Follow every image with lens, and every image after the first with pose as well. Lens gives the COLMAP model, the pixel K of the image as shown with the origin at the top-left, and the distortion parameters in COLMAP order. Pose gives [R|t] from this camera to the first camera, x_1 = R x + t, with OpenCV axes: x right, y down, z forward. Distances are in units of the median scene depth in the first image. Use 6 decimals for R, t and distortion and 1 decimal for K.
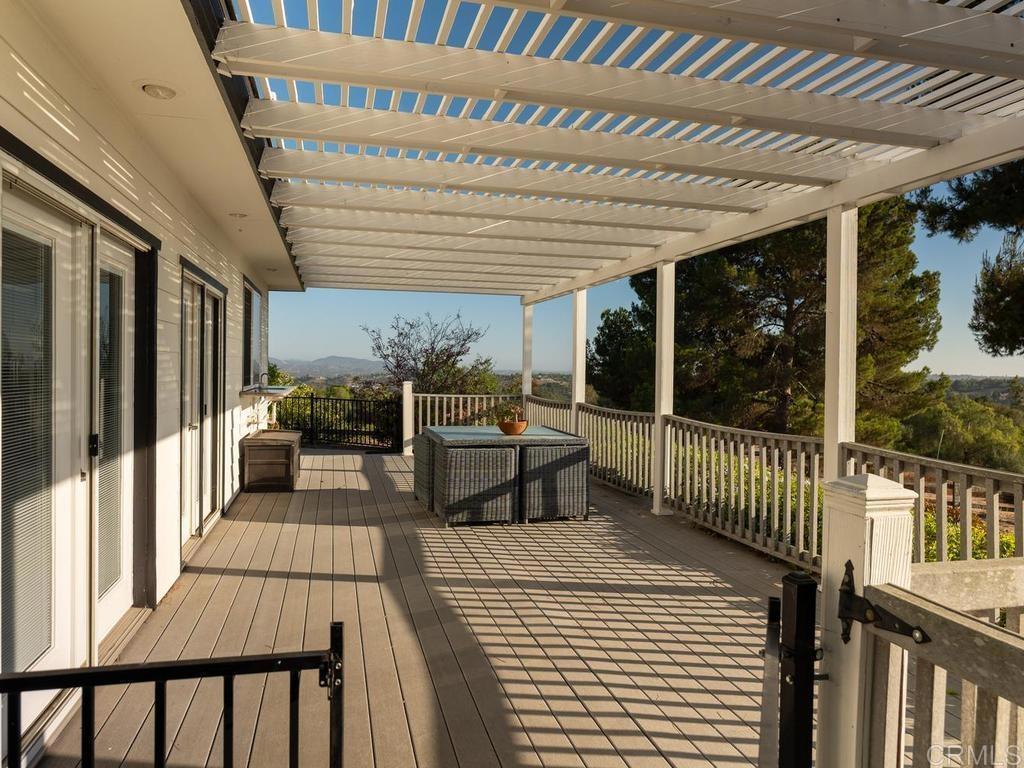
lens RADIAL K [[668.8, 0, 507.7], [0, 668.8, 381.1], [0, 0, 1]] dist [-0.039290, 0.030708]
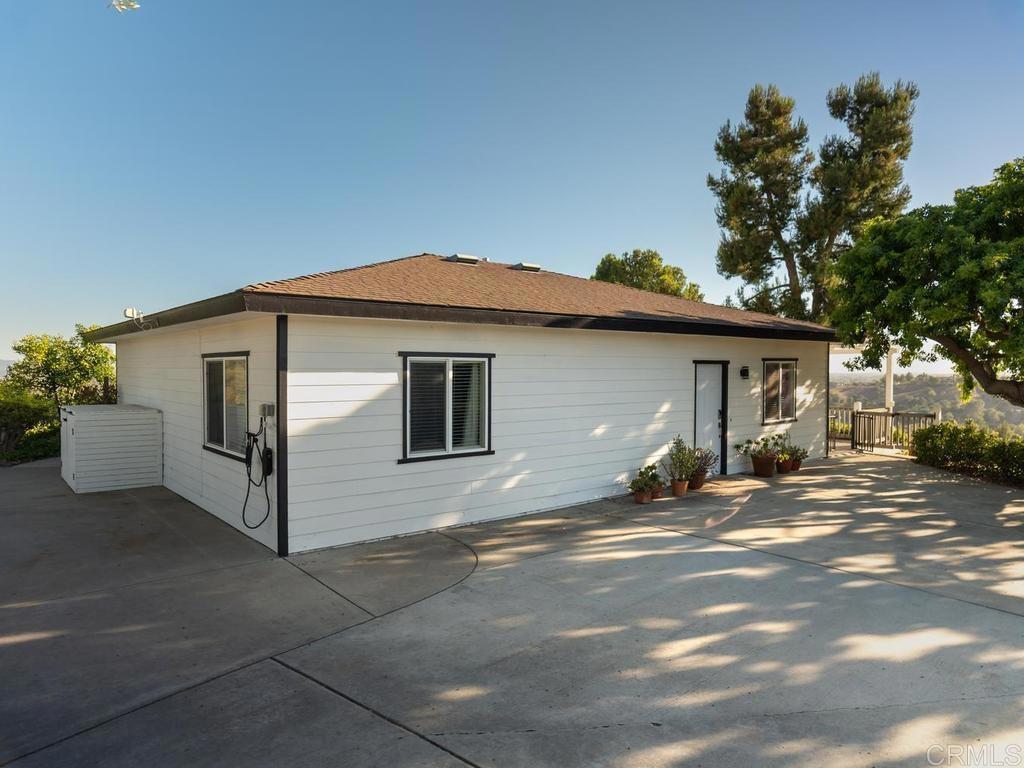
lens RADIAL K [[668.8, 0, 511.6], [0, 668.8, 381.0], [0, 0, 1]] dist [-0.039290, 0.030708]
pose [[0.897317, -0.016679, 0.441071, -0.925009], [0.016493, 0.999855, 0.004255, -0.034420], [-0.441078, 0.003457, 0.897462, -0.623056]]
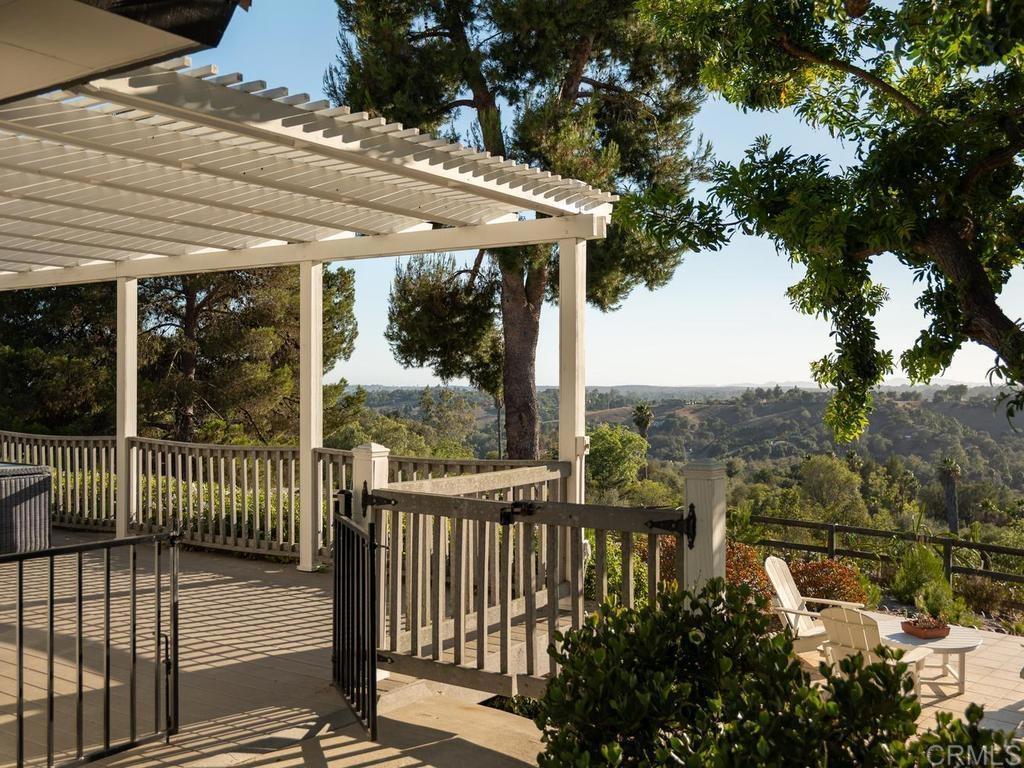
lens RADIAL K [[1010.6, 0, 507.0], [0, 1010.6, 383.1], [0, 0, 1]] dist [-0.008030, 0.000000]
pose [[0.741794, -0.008246, 0.670577, -0.135682], [0.017582, 0.999820, -0.007156, -0.003036], [-0.670397, 0.017098, 0.741806, -0.178946]]
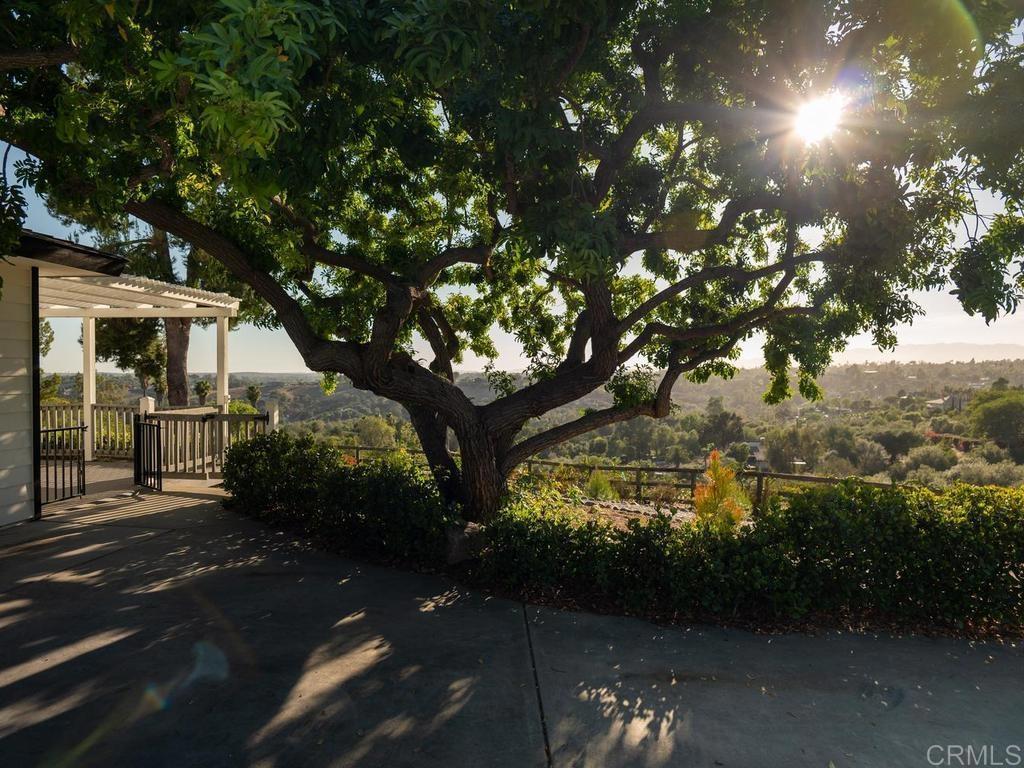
lens RADIAL K [[668.8, 0, 511.4], [0, 668.8, 381.5], [0, 0, 1]] dist [-0.039290, 0.030708]
pose [[0.326153, -0.022537, 0.945048, -0.396124], [0.017223, 0.999692, 0.017896, -0.004947], [-0.945160, 0.010439, 0.326440, -0.400782]]
